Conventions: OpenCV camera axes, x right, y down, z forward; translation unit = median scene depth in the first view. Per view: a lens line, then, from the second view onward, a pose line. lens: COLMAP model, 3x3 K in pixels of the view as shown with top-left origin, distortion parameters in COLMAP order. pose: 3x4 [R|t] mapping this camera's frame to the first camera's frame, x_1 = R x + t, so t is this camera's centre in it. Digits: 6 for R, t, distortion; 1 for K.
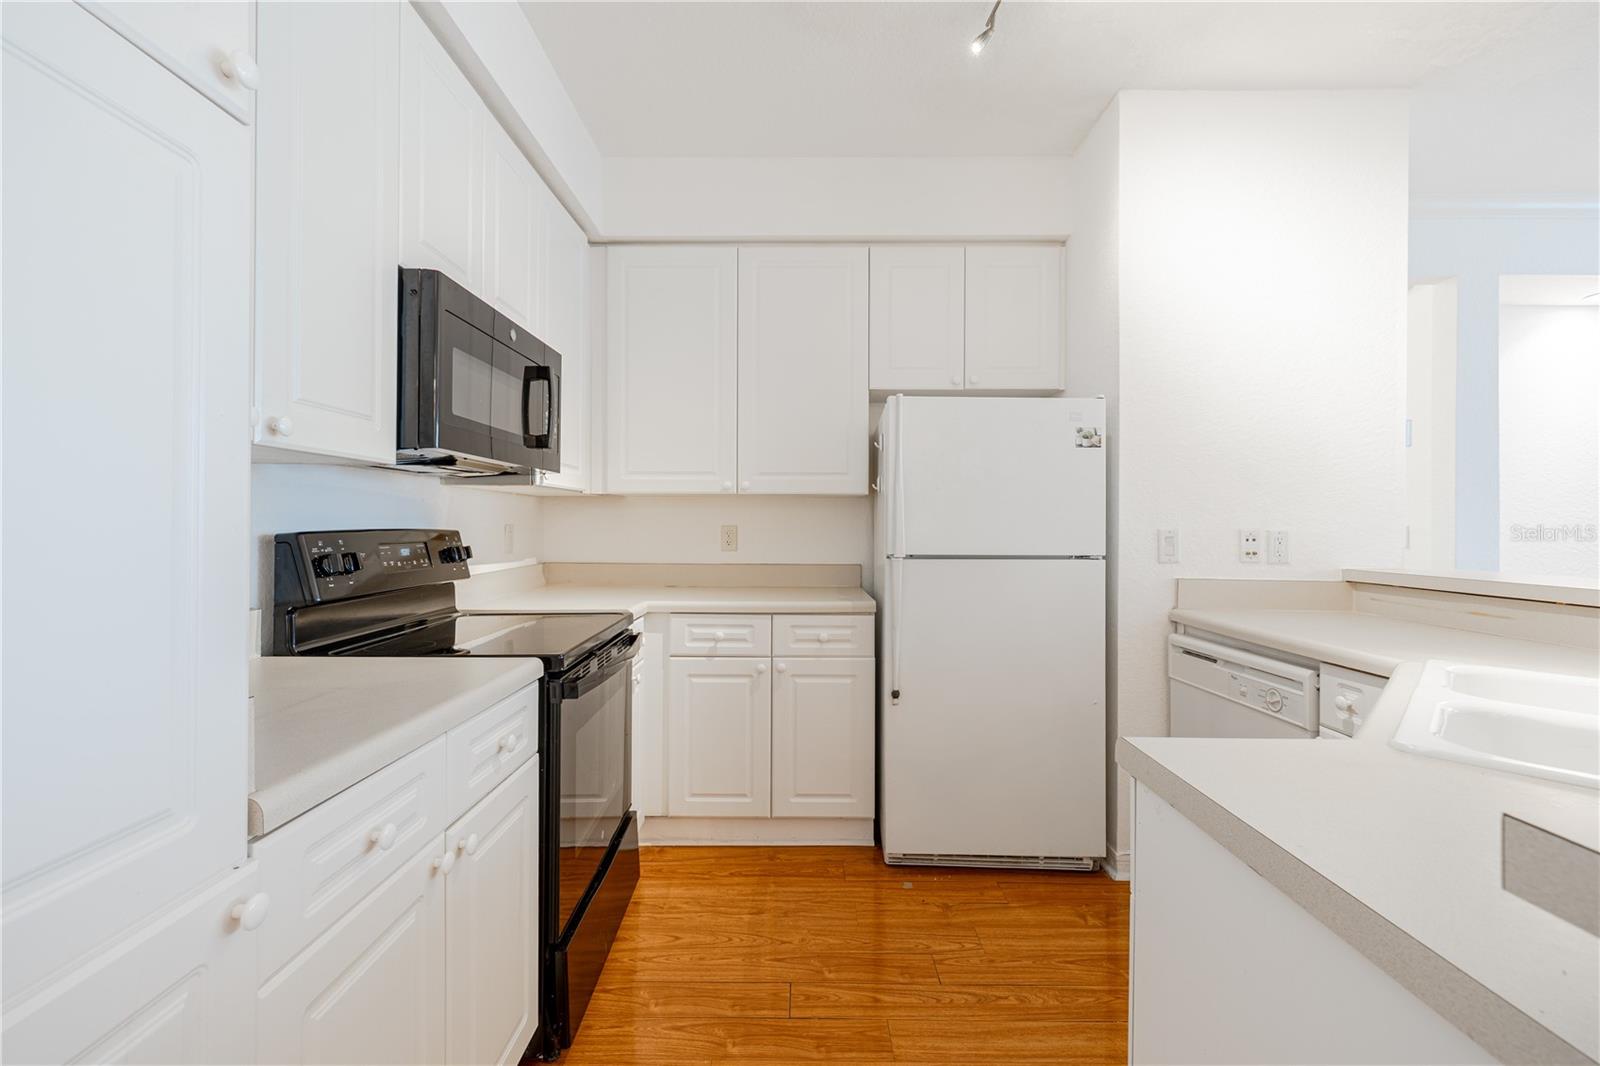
lens RADIAL K [[674.7, 0, 796.7], [0, 674.7, 521.7], [0, 0, 1]] dist [0.002198, -0.000090]
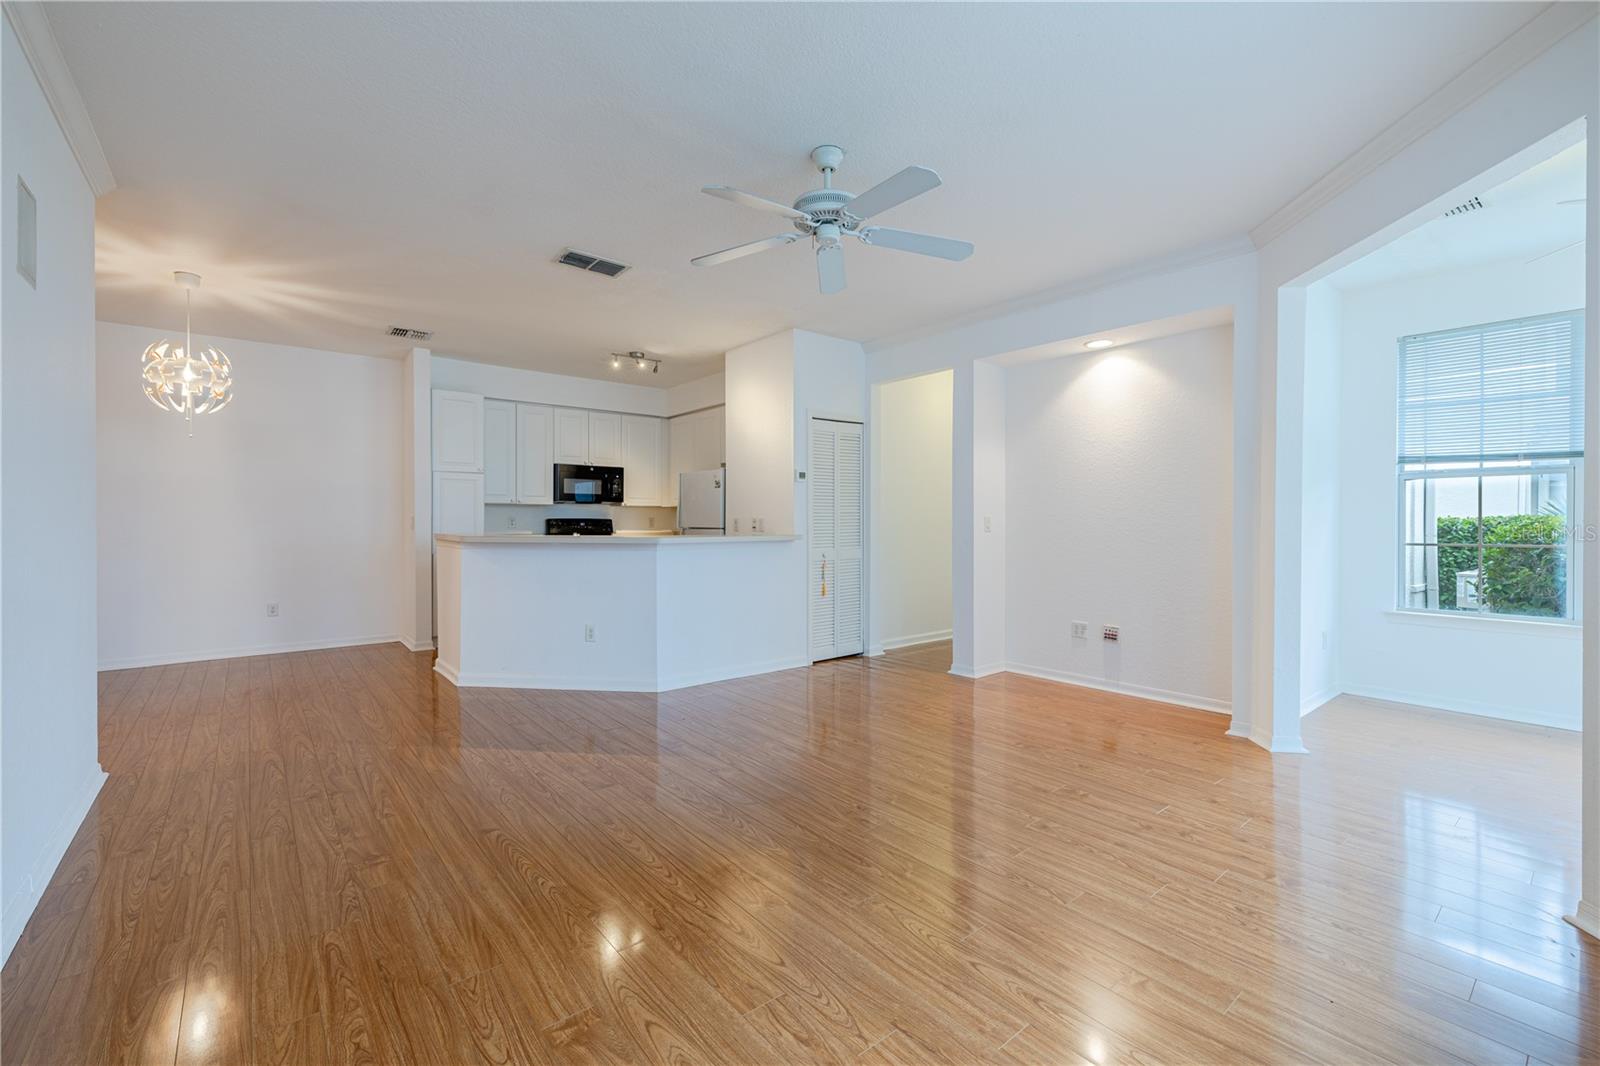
lens RADIAL K [[674.7, 0, 796.7], [0, 674.7, 521.7], [0, 0, 1]] dist [0.002198, -0.000090]
pose [[0.636099, -0.001141, -0.771606, 2.713218], [0.003756, 0.999992, 0.001617, 0.022637], [0.771598, -0.003927, 0.636098, -0.471467]]
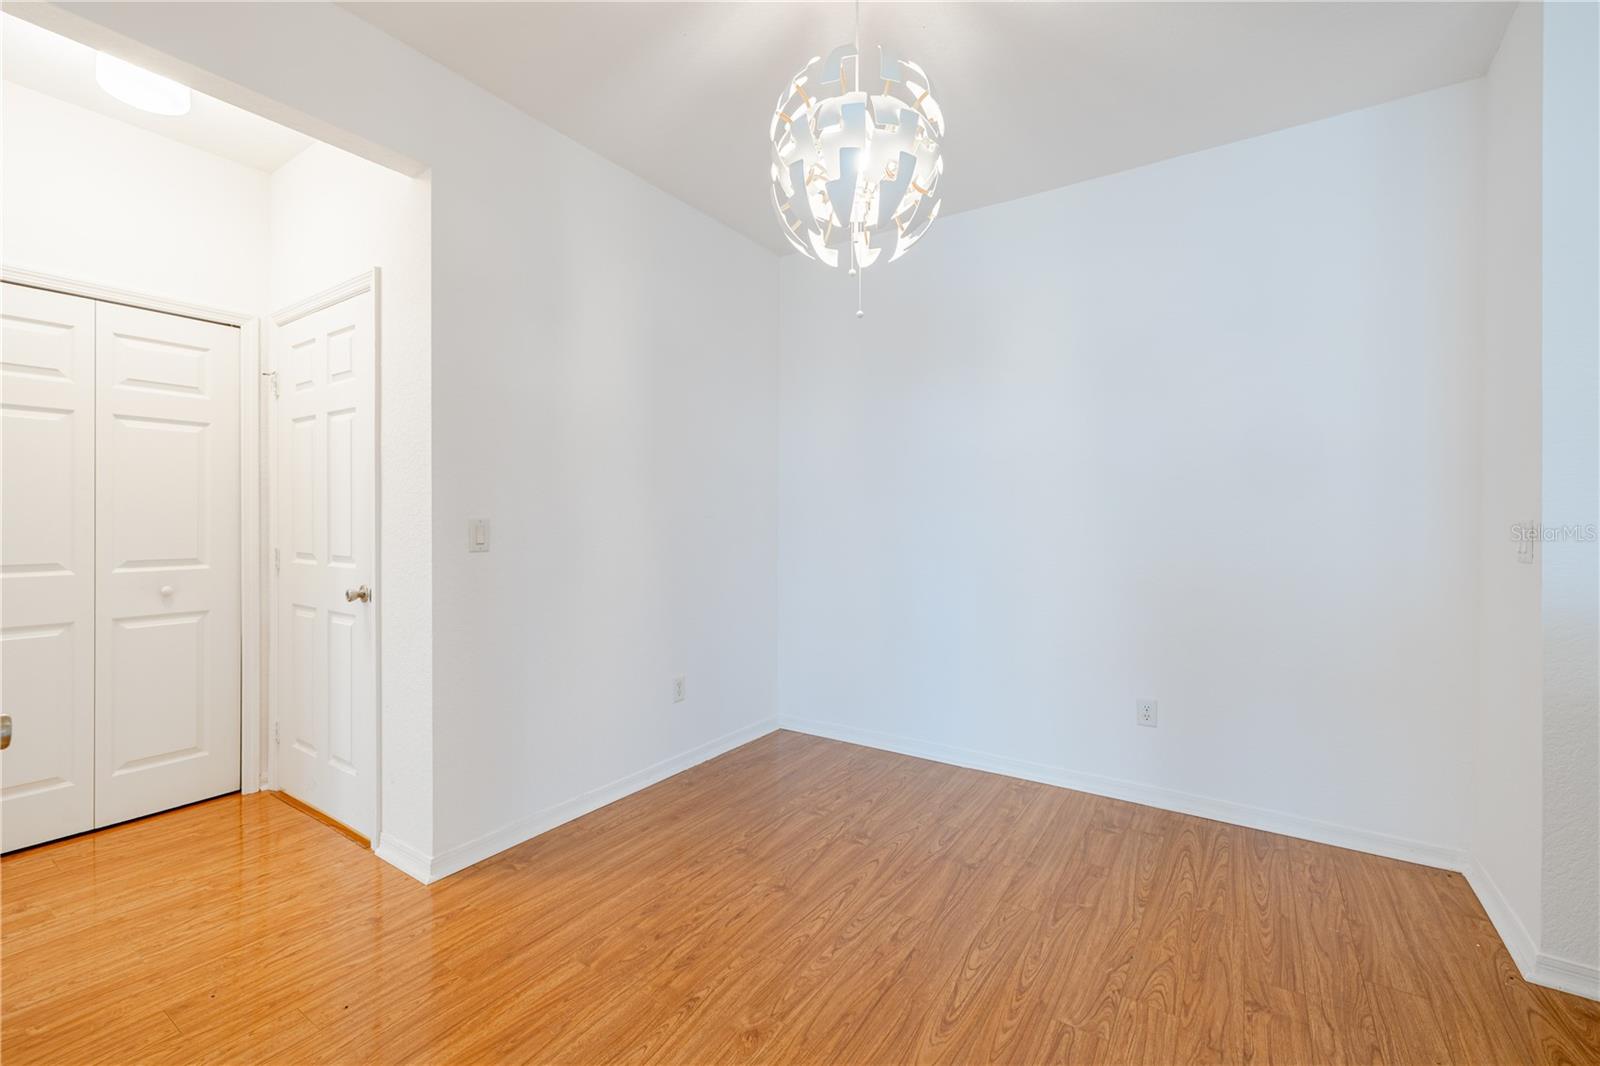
lens RADIAL K [[674.7, 0, 796.7], [0, 674.7, 521.7], [0, 0, 1]] dist [0.002198, -0.000090]
pose [[-0.550854, -0.003744, -0.834593, 0.868162], [-0.003292, 0.999992, -0.002313, 0.005661], [0.834595, 0.001473, -0.550862, -0.231295]]
